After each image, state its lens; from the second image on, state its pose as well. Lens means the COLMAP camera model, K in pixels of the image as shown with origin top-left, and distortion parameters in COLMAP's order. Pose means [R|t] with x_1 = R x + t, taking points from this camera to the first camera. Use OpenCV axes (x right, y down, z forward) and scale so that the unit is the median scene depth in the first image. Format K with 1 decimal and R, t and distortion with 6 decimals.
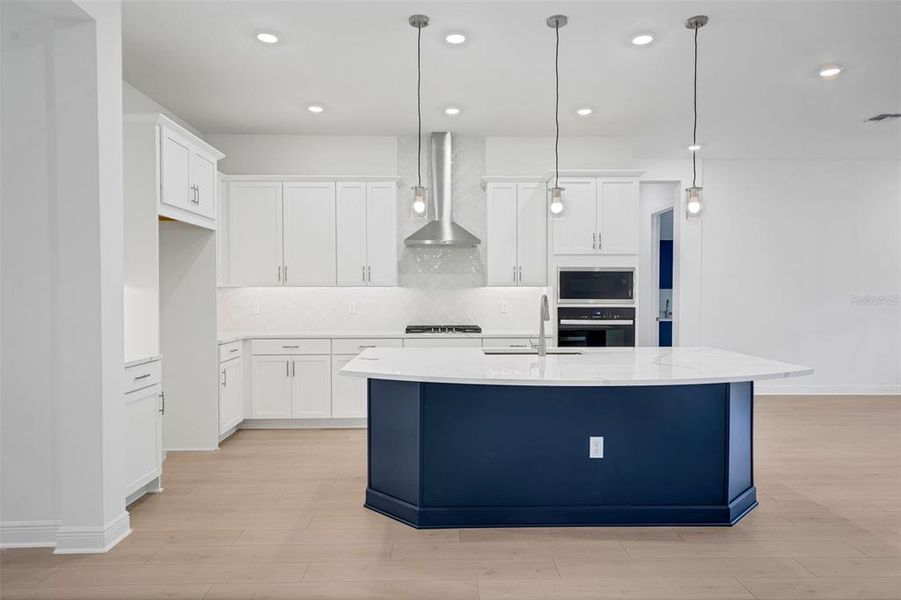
lens RADIAL K [[569.4, 0, 449.5], [0, 569.4, 297.1], [0, 0, 1]] dist [0.017208, -0.002449]
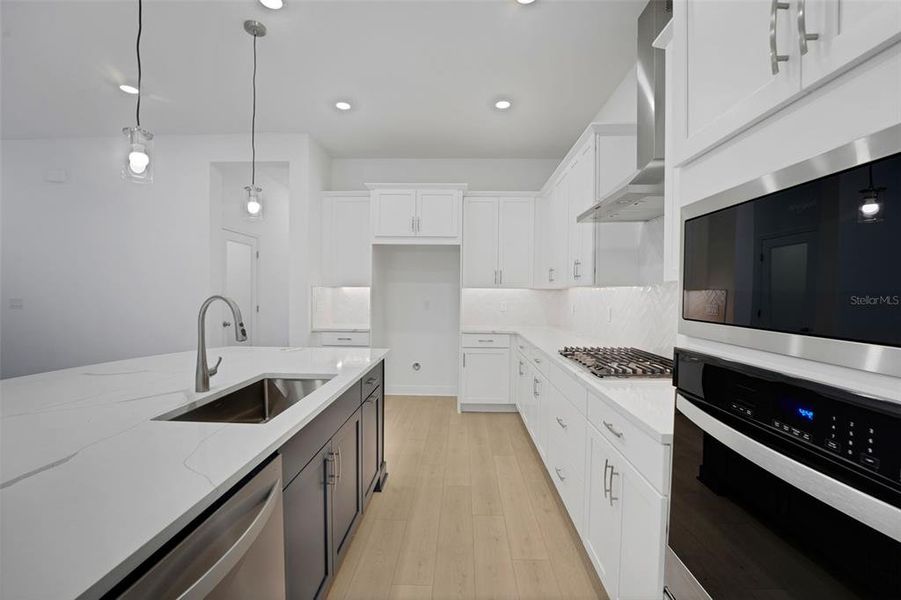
lens RADIAL K [[383.0, 0, 450.6], [0, 383.0, 301.3], [0, 0, 1]] dist [-0.011034, -0.000413]
pose [[-0.061479, 0.018902, -0.997929, 0.395826], [-0.021259, 0.999569, 0.020243, -0.005101], [0.997882, 0.022459, -0.061051, 0.887568]]
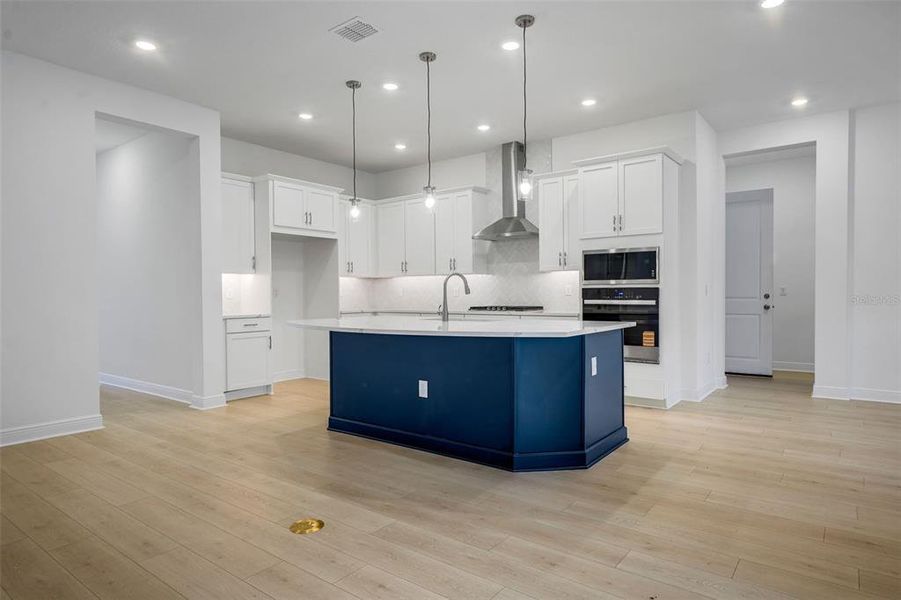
lens RADIAL K [[526.2, 0, 450.5], [0, 526.2, 297.9], [0, 0, 1]] dist [0.005819, 0.000715]
pose [[0.780817, -0.000864, -0.624759, 0.612240], [0.000843, 1.000000, -0.000329, 0.036052], [0.624759, -0.000270, 0.780818, 0.072763]]
